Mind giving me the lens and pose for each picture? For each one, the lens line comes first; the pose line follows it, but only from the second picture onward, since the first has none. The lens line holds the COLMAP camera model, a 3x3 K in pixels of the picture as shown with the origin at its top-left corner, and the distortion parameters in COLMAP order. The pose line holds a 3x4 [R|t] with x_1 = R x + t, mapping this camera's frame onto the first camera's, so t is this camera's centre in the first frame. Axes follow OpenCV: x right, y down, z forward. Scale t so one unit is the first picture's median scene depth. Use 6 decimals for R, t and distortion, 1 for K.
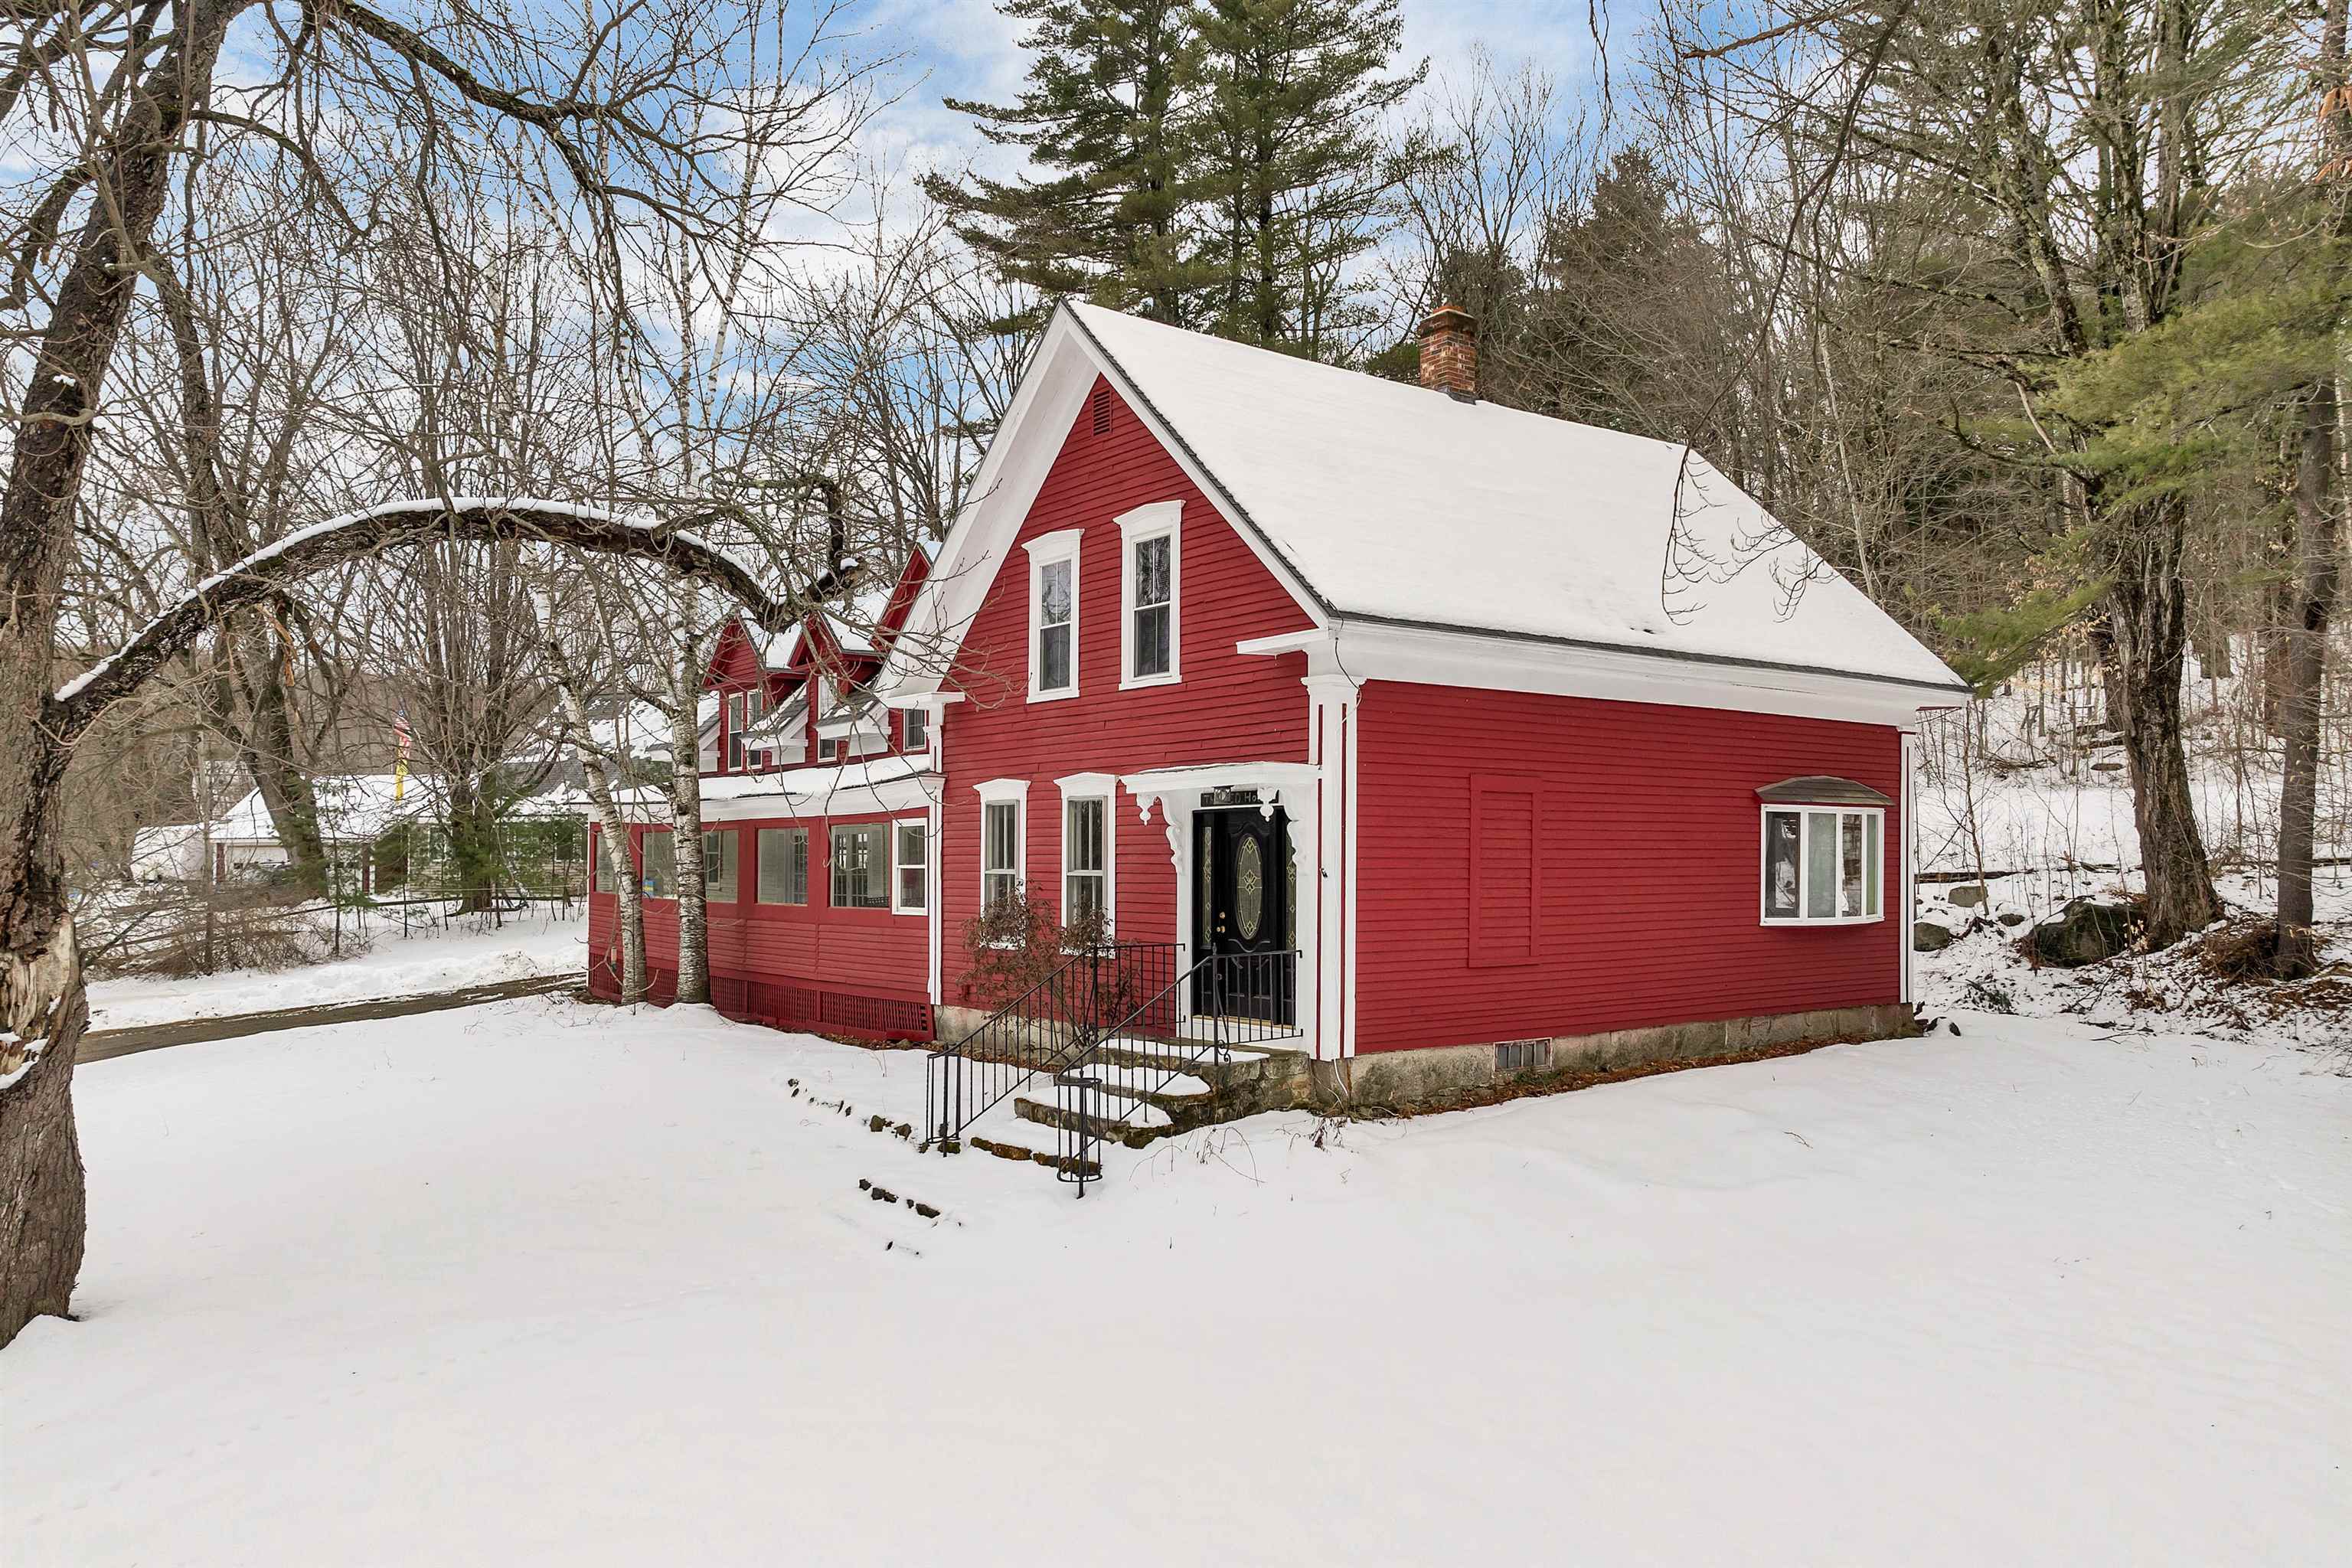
lens RADIAL K [[1668.9, 0, 1177.9], [0, 1668.9, 826.3], [0, 0, 1]] dist [-0.051048, 0.021860]
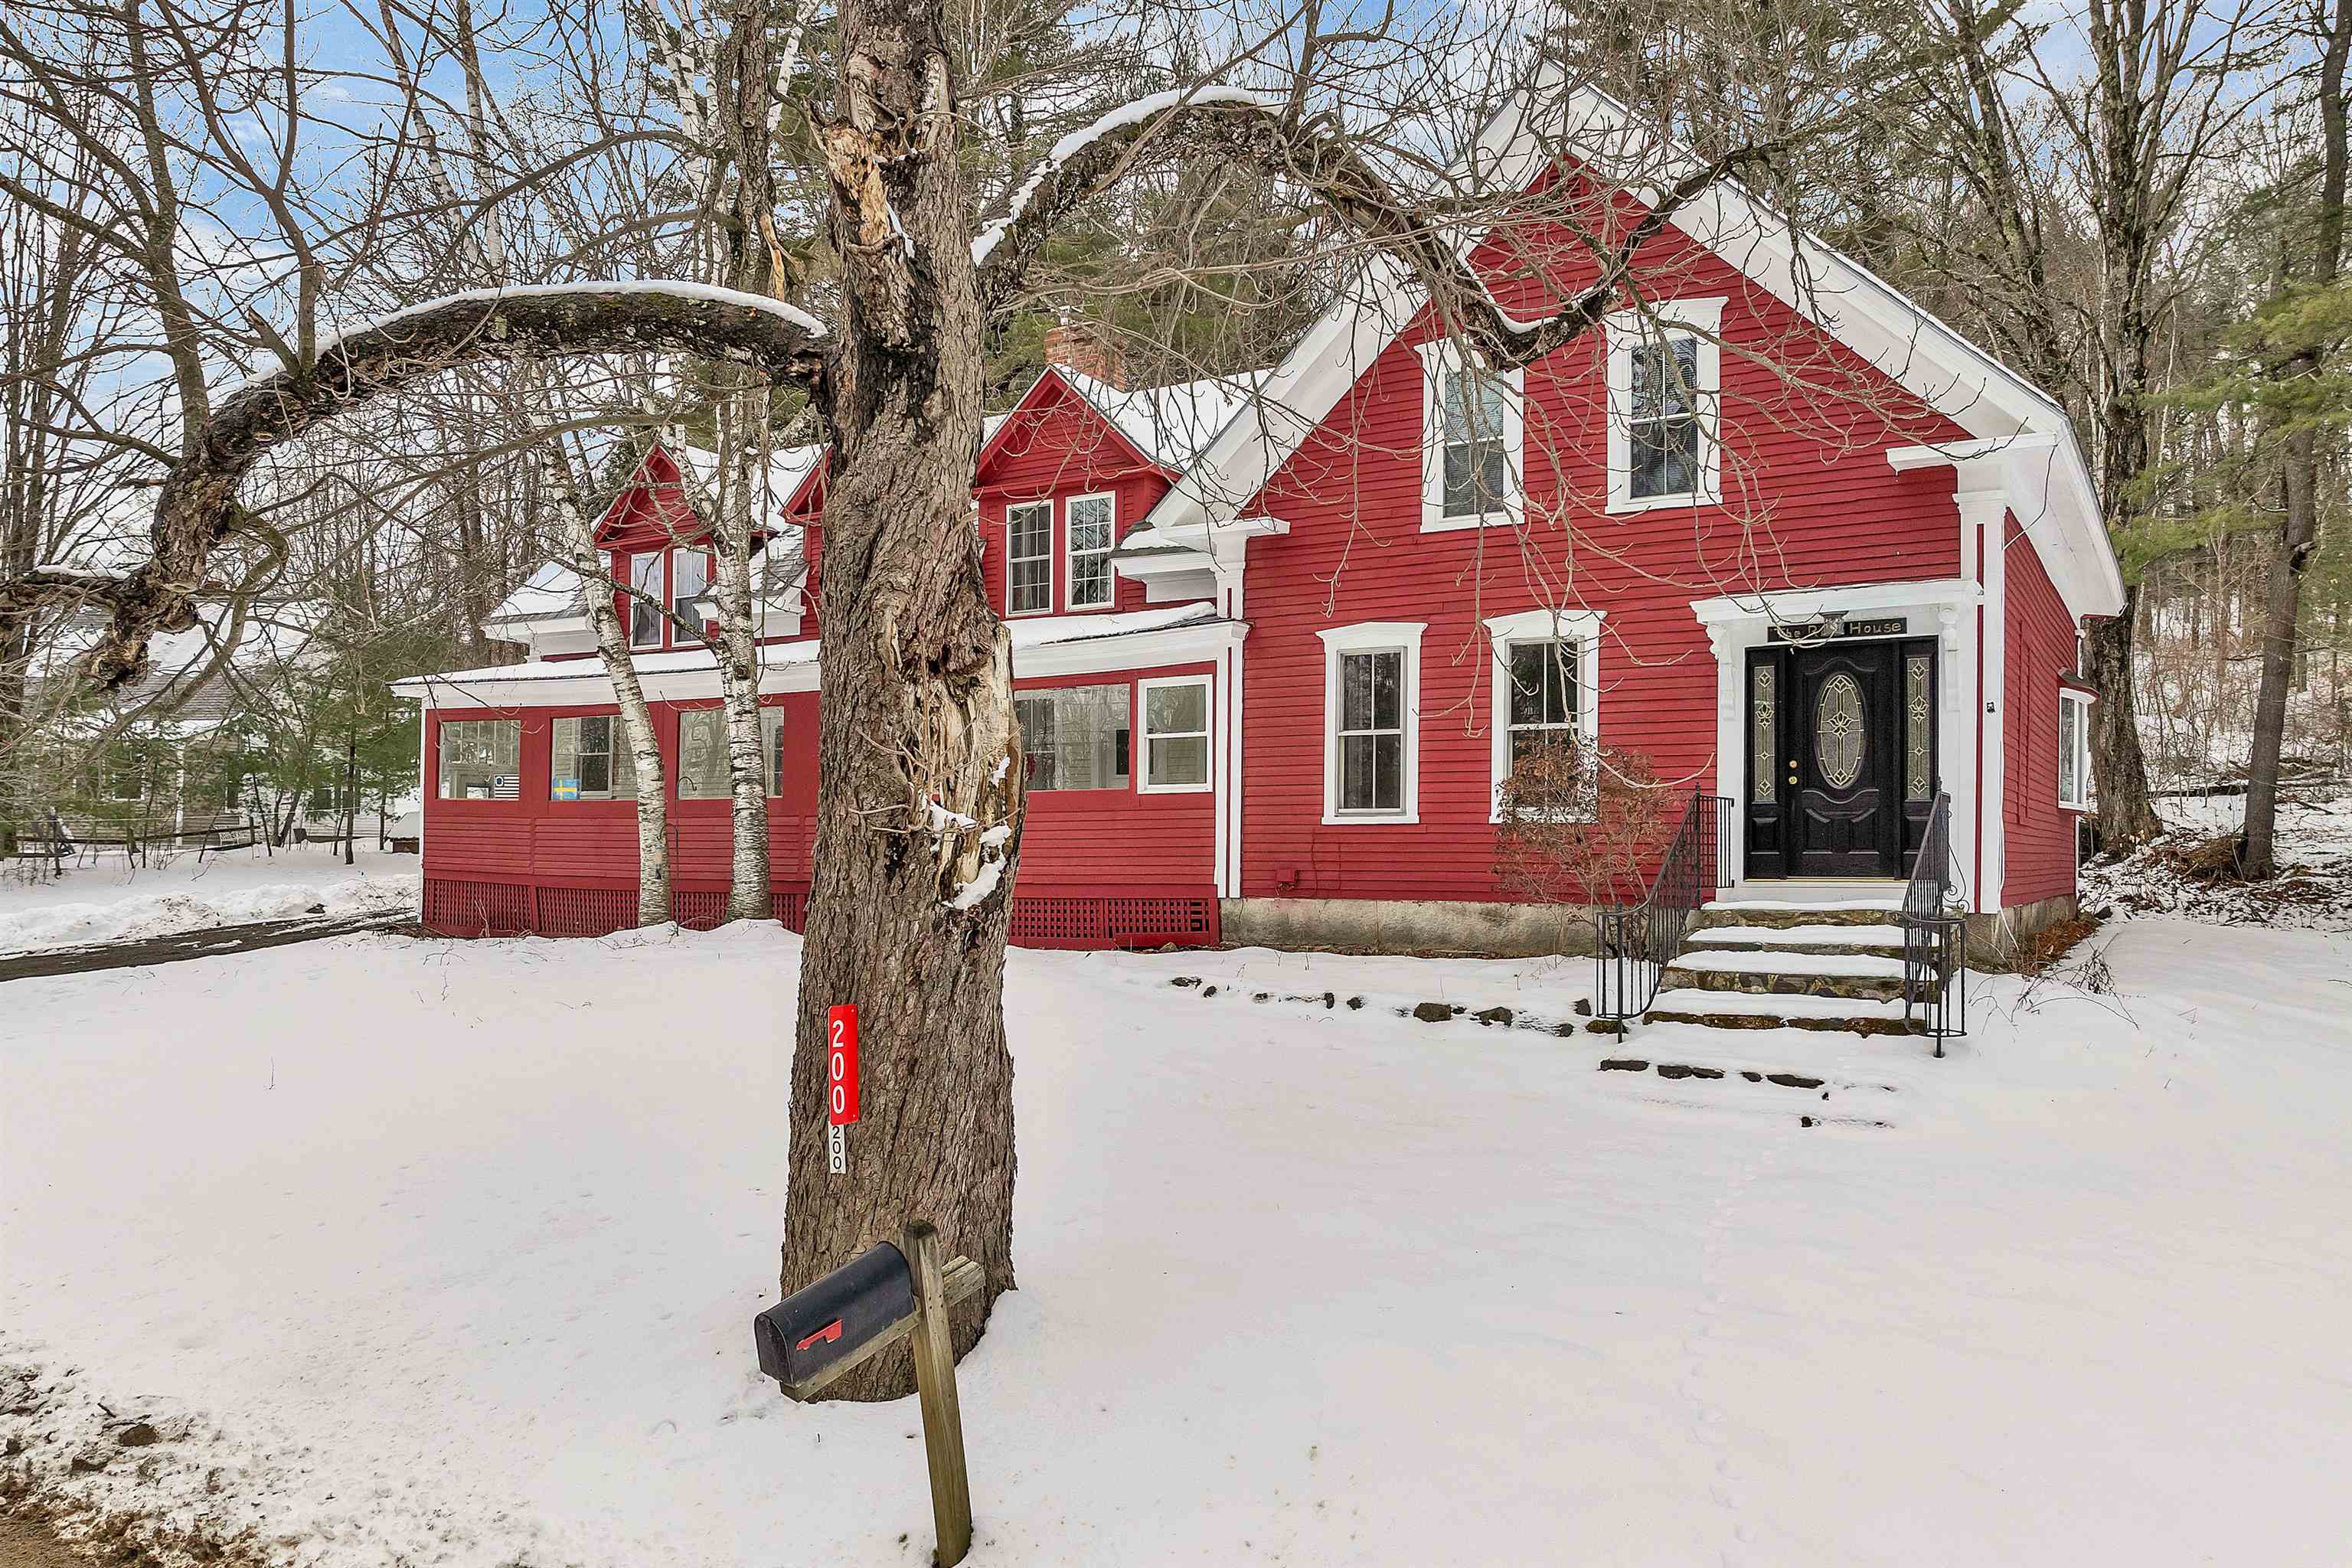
lens RADIAL K [[1668.9, 0, 1177.9], [0, 1668.9, 826.3], [0, 0, 1]] dist [-0.051048, 0.021860]
pose [[0.931052, 0.013058, 0.364653, -0.533050], [-0.013860, 0.999904, -0.000419, 0.081125], [-0.364624, -0.004664, 0.931143, 0.263131]]
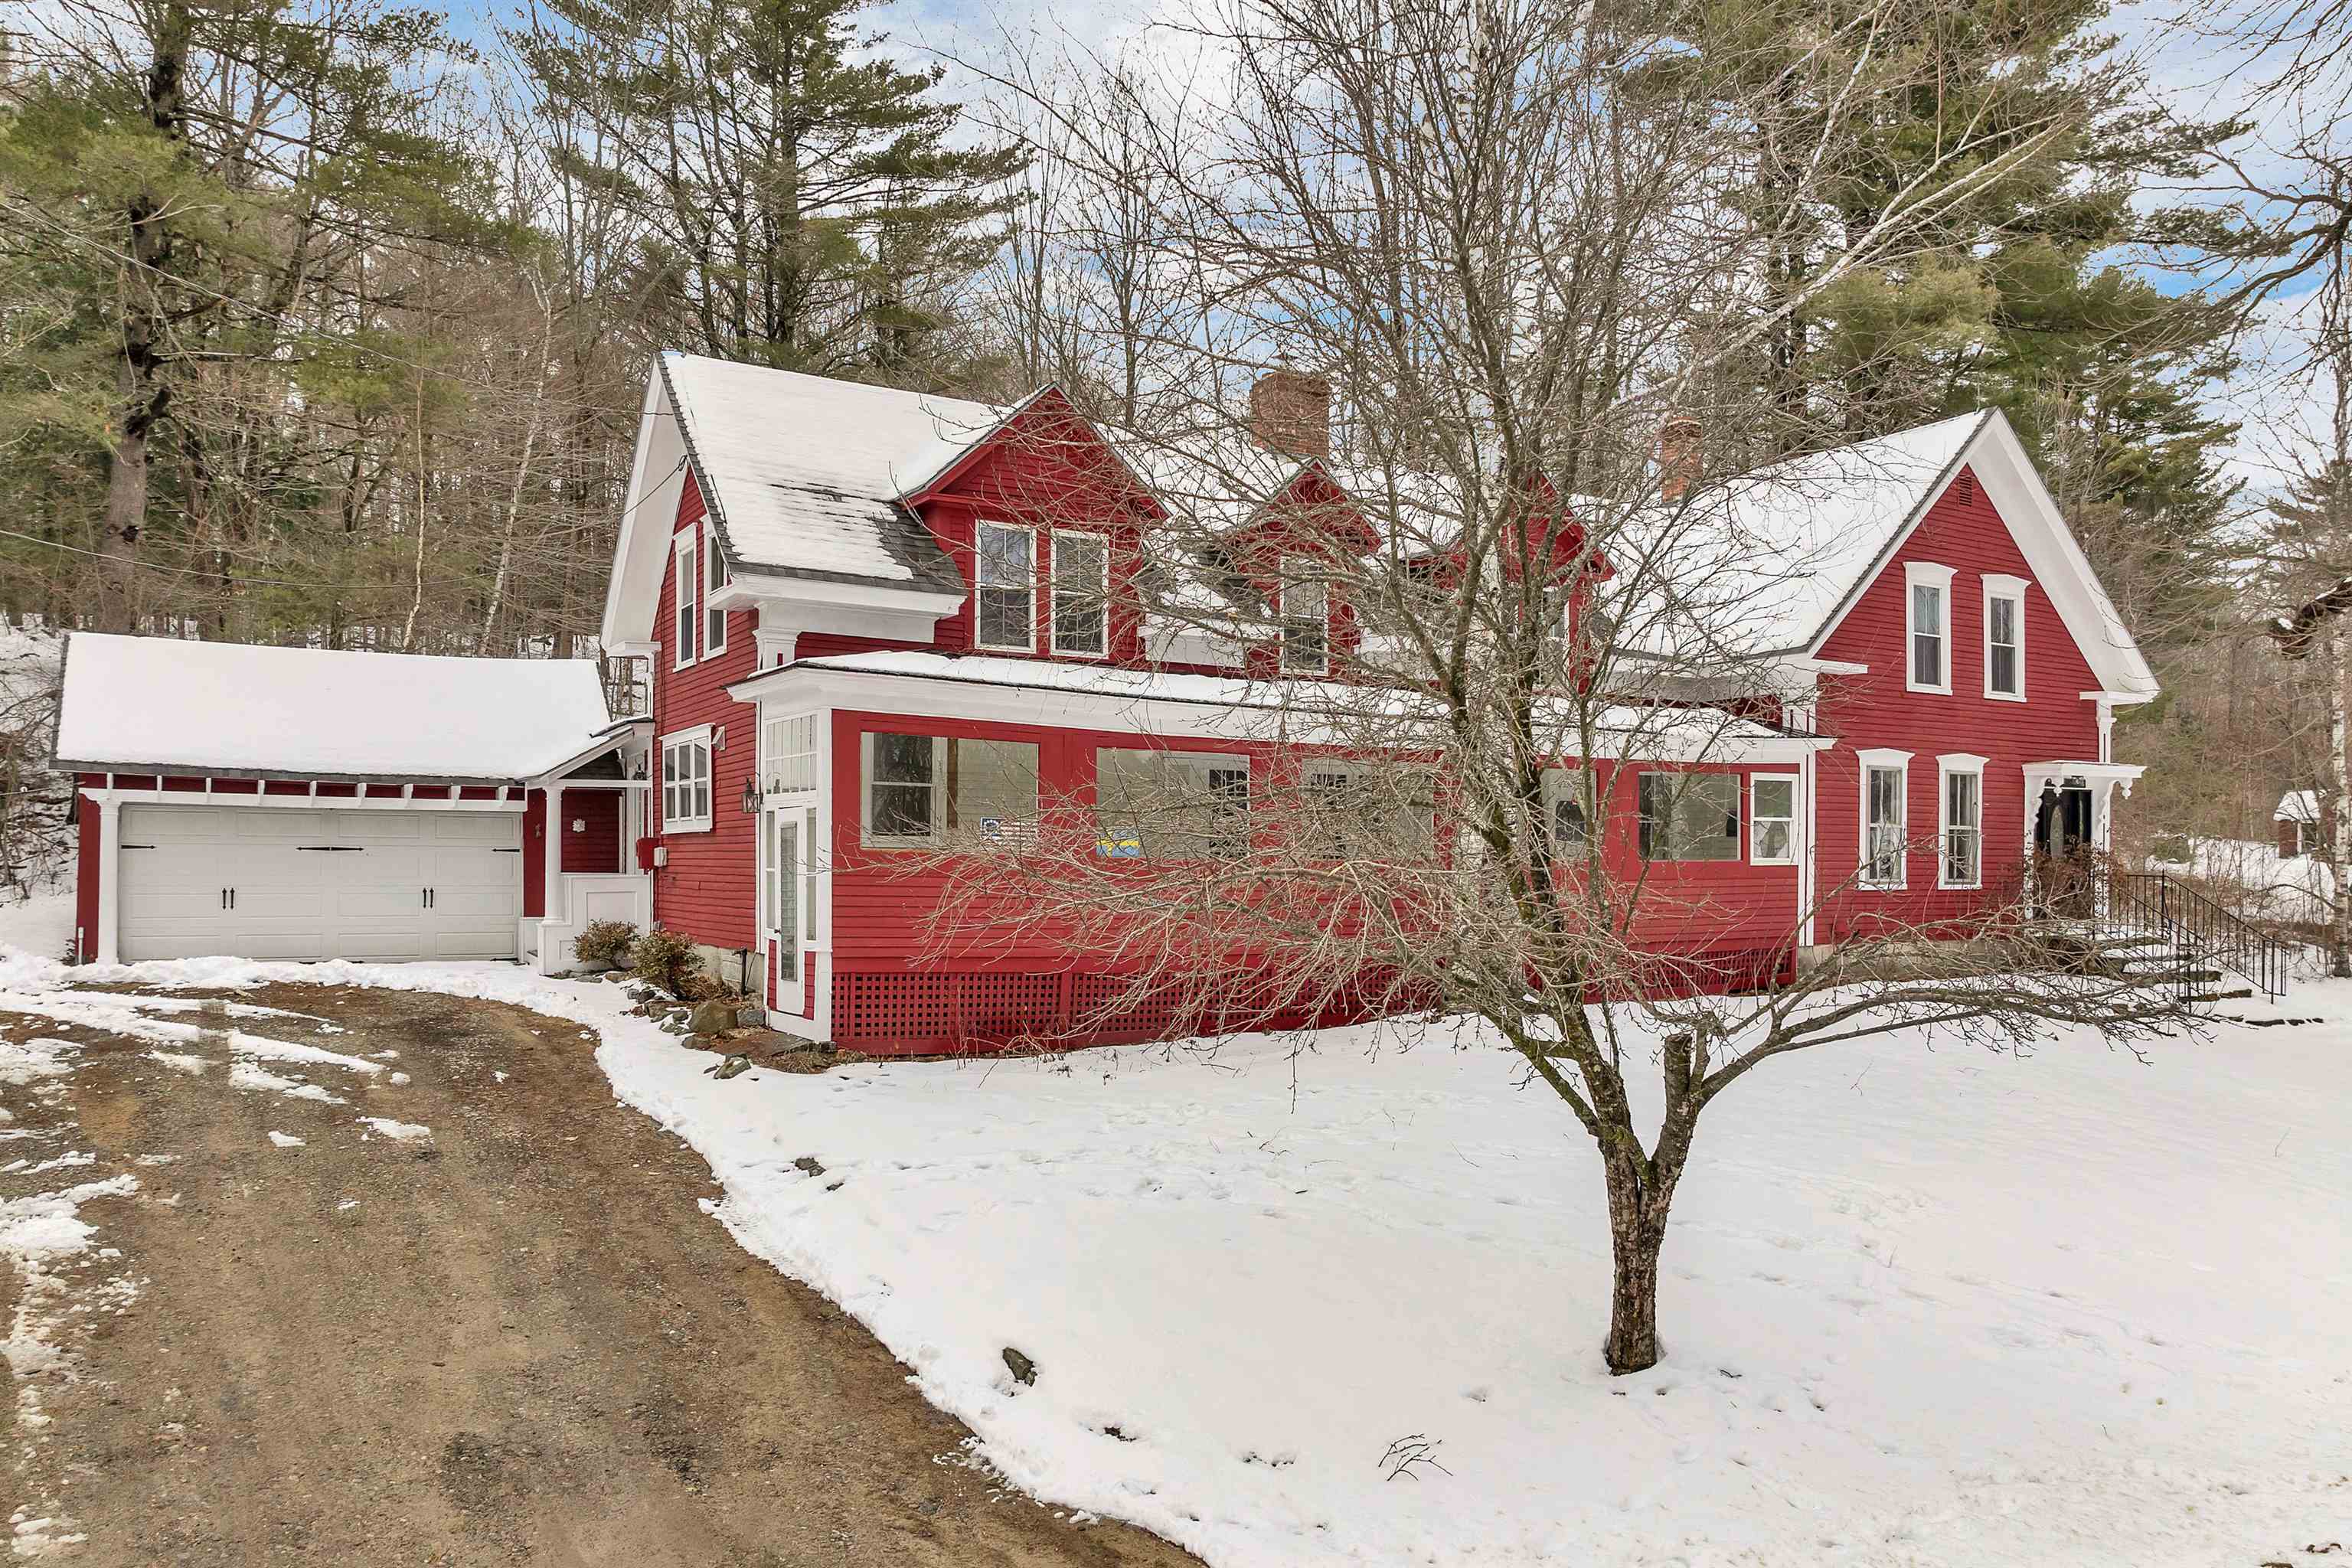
lens RADIAL K [[1674.7, 0, 1182.3], [0, 1674.7, 840.4], [0, 0, 1]] dist [0.031796, 0.001651]
pose [[0.093954, 0.025056, 0.995261, -1.446216], [-0.017647, 0.999568, -0.023498, 0.080065], [-0.995420, -0.015356, 0.094356, 1.471821]]
